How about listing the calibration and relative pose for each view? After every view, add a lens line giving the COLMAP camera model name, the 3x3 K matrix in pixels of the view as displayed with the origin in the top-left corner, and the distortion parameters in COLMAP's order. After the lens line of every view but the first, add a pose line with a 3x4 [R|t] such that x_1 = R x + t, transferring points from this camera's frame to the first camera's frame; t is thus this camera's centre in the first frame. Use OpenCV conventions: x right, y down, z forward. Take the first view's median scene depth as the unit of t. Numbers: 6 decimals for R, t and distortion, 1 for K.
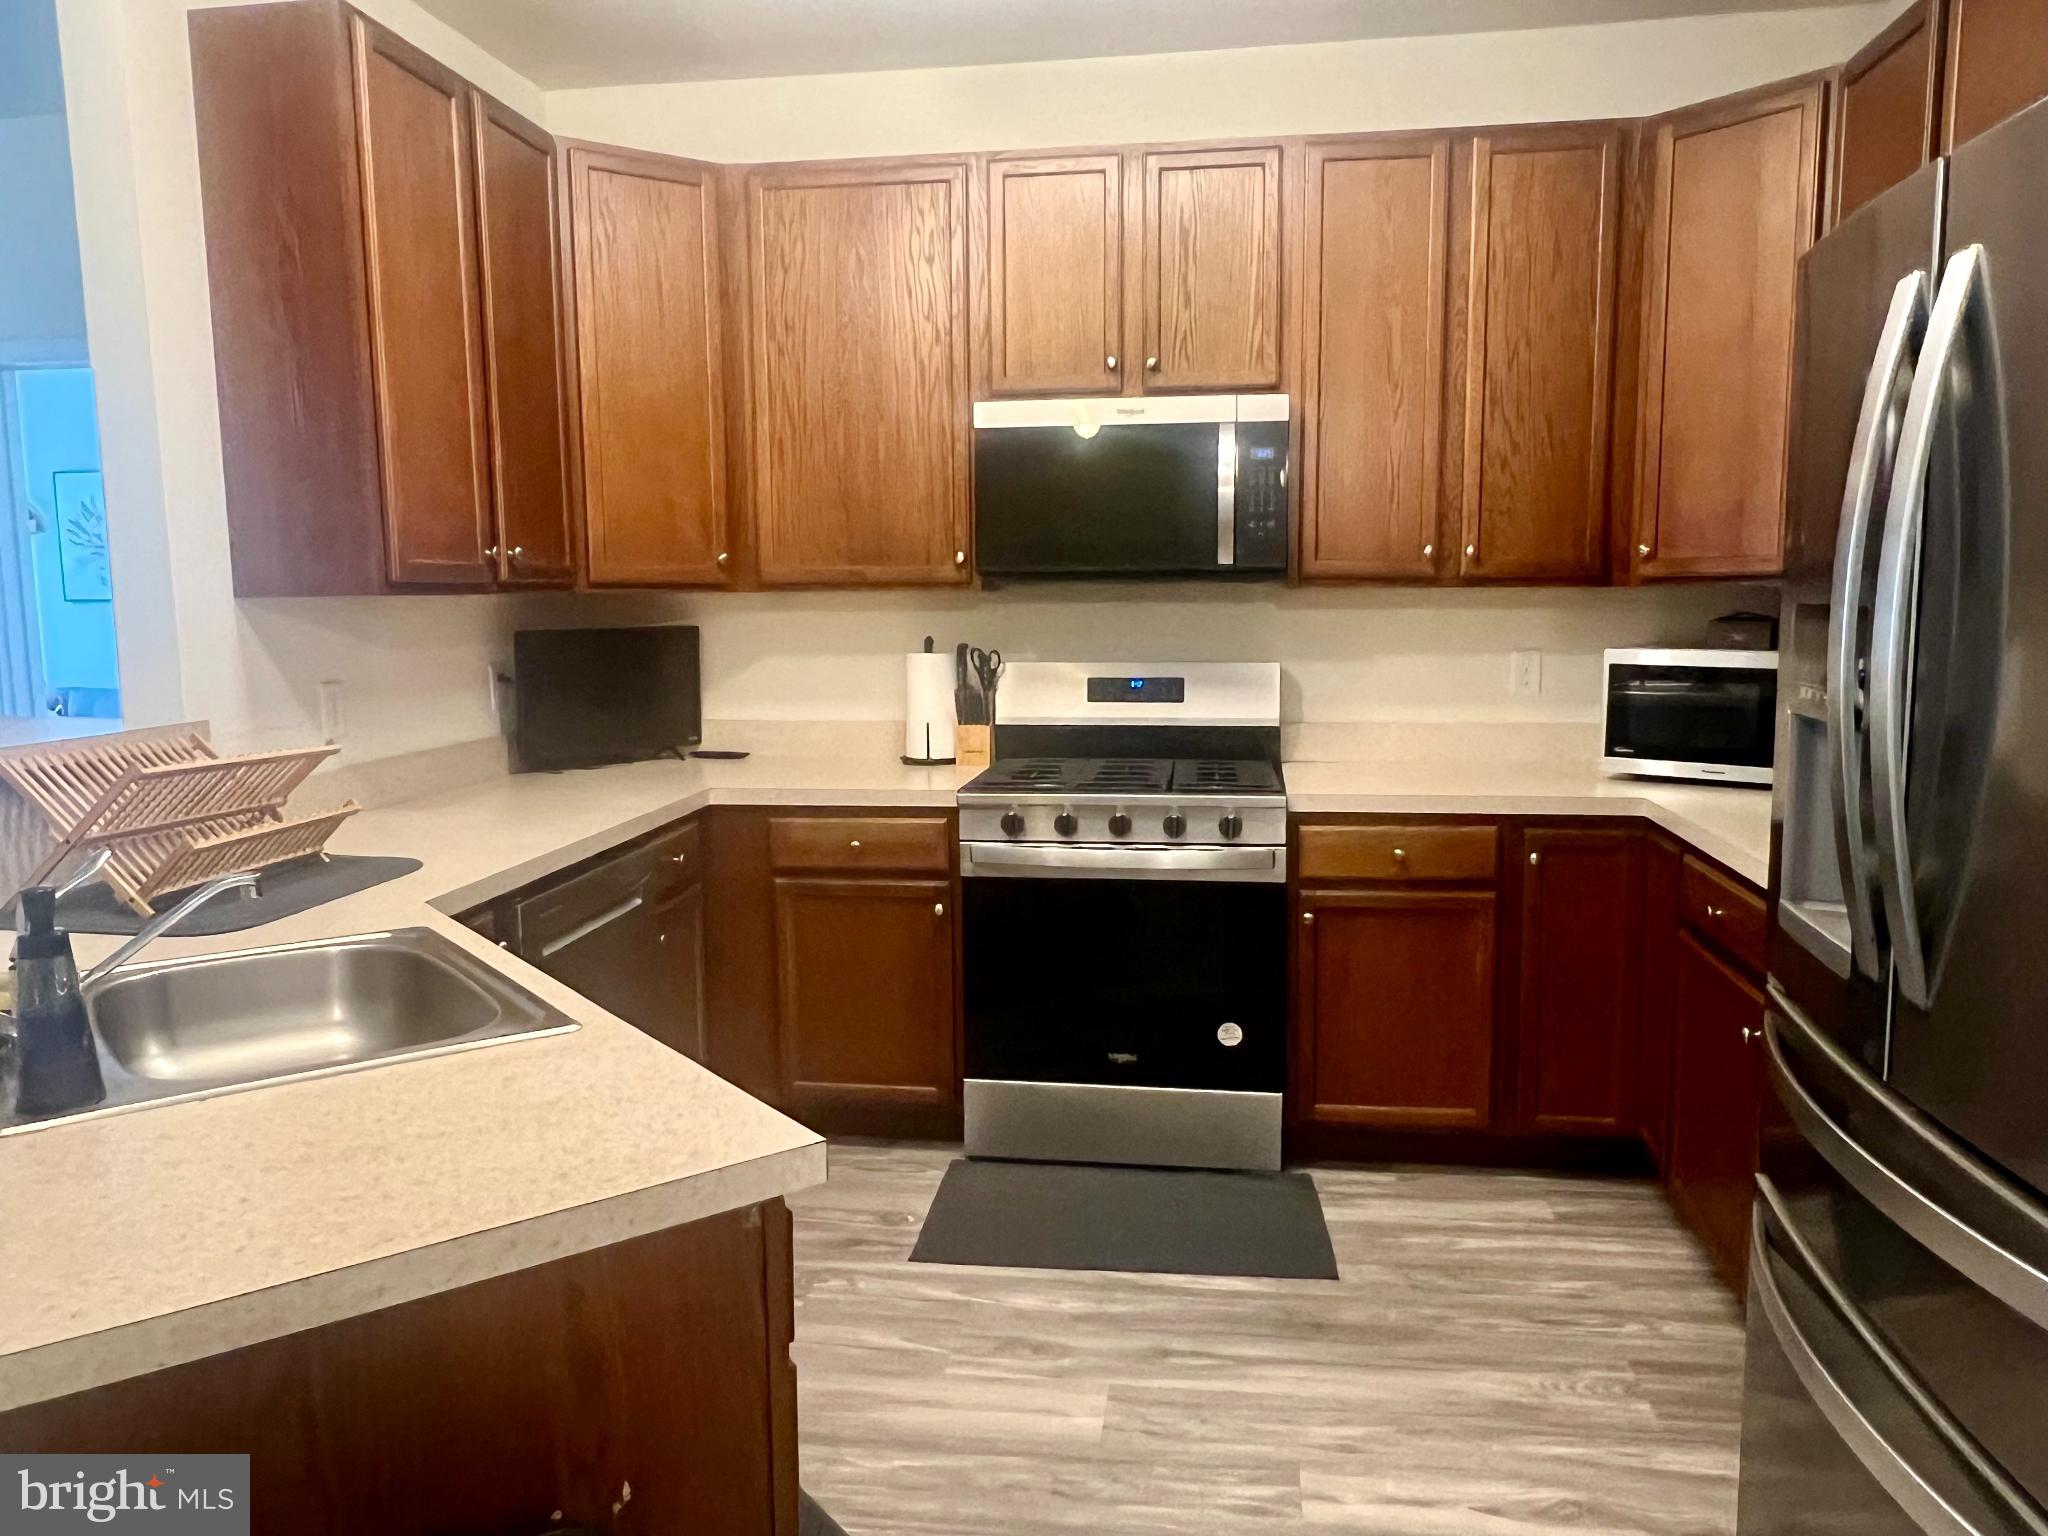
lens RADIAL K [[1483.3, 0, 1008.6], [0, 1483.3, 782.6], [0, 0, 1]] dist [0.004694, -0.009156]
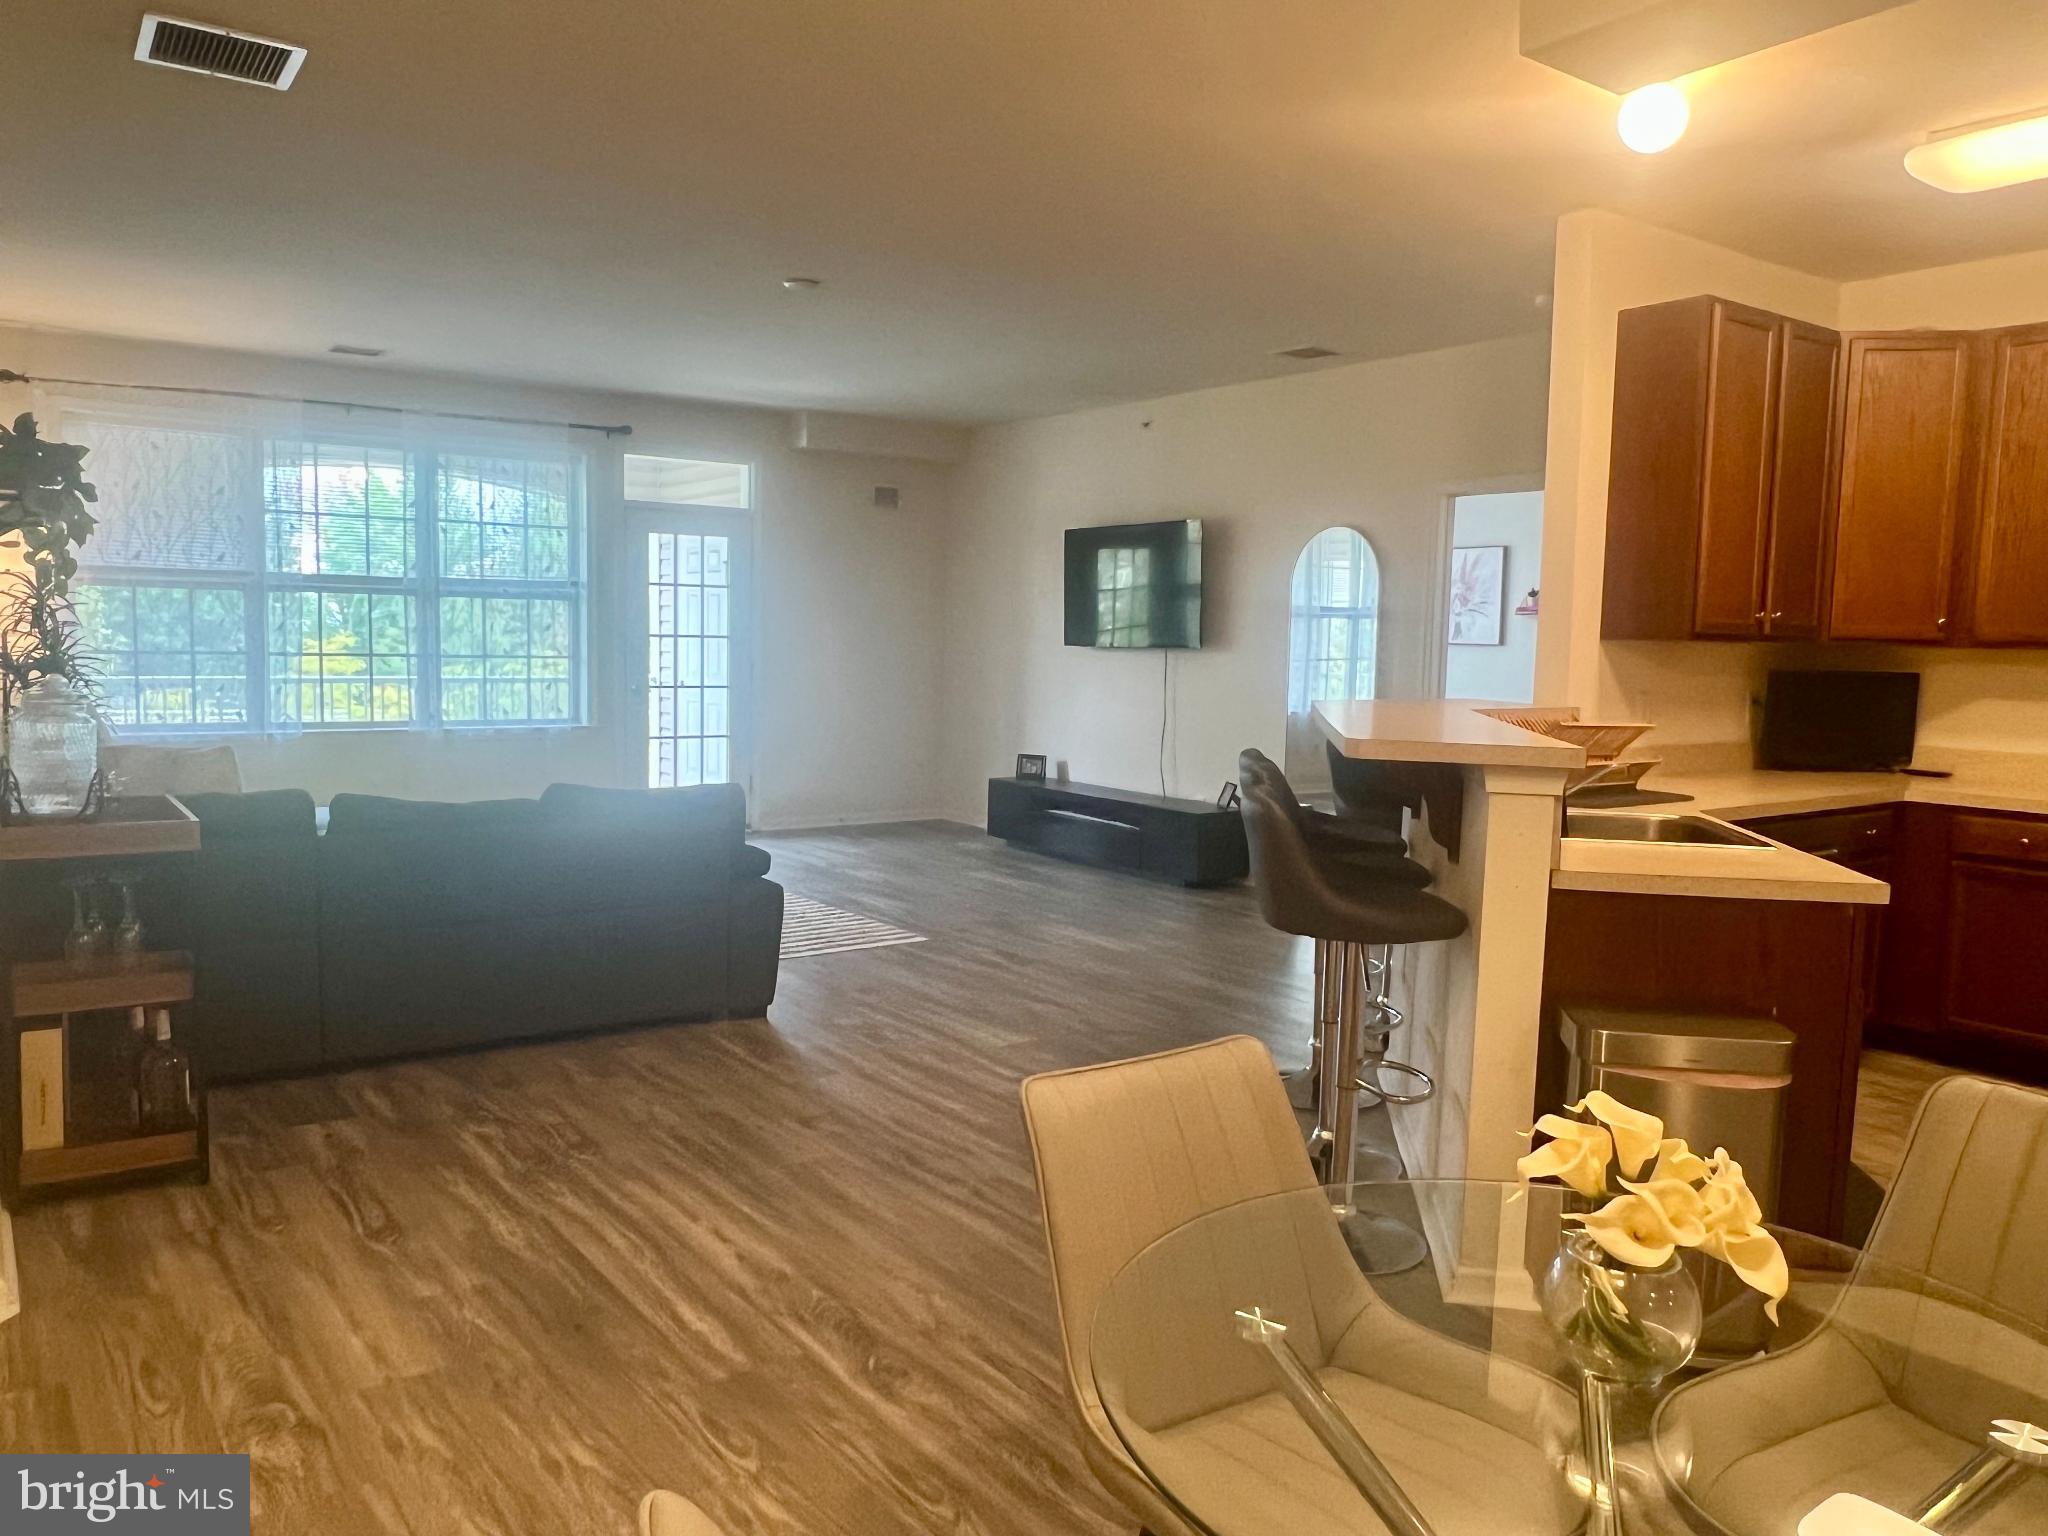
lens RADIAL K [[1483.3, 0, 1005.5], [0, 1483.3, 775.2], [0, 0, 1]] dist [0.004694, -0.009156]
pose [[0.699903, 0.092951, -0.708163, 0.188948], [-0.122315, 0.992447, 0.009377, 0.081786], [0.703686, 0.080056, 0.705986, -0.563486]]
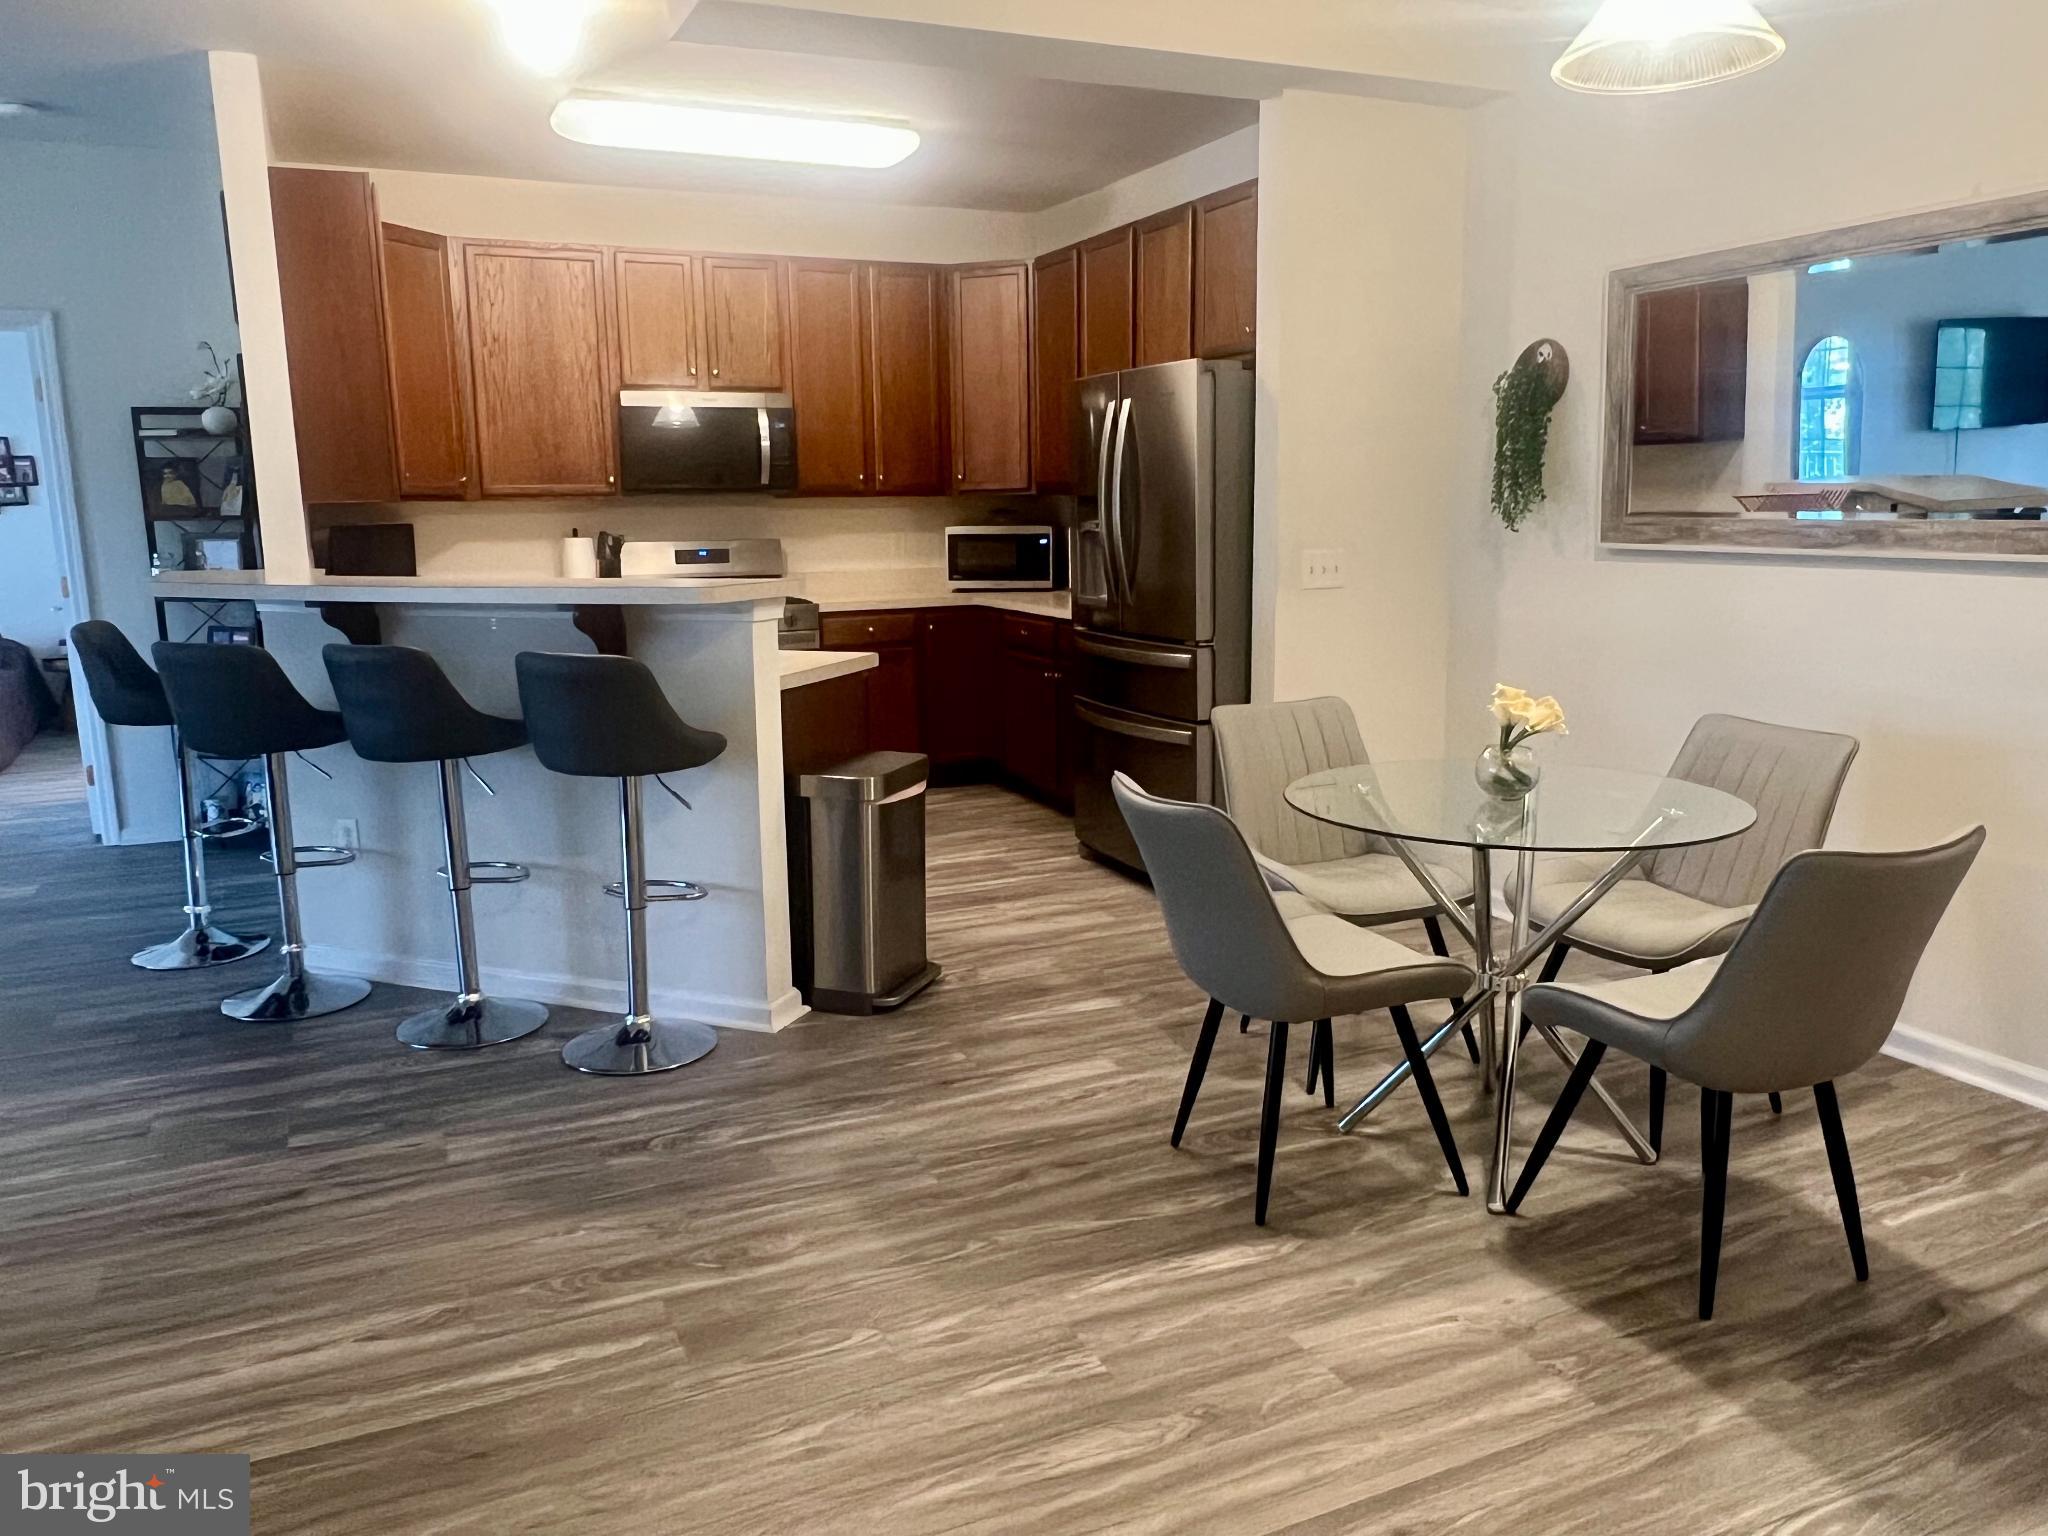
lens RADIAL K [[1483.3, 0, 1008.5], [0, 1483.3, 778.5], [0, 0, 1]] dist [0.004694, -0.009156]
pose [[0.840115, -0.103470, 0.532448, -0.638423], [0.077869, 0.994475, 0.070392, 0.115502], [-0.536790, -0.017676, 0.843531, -0.757772]]
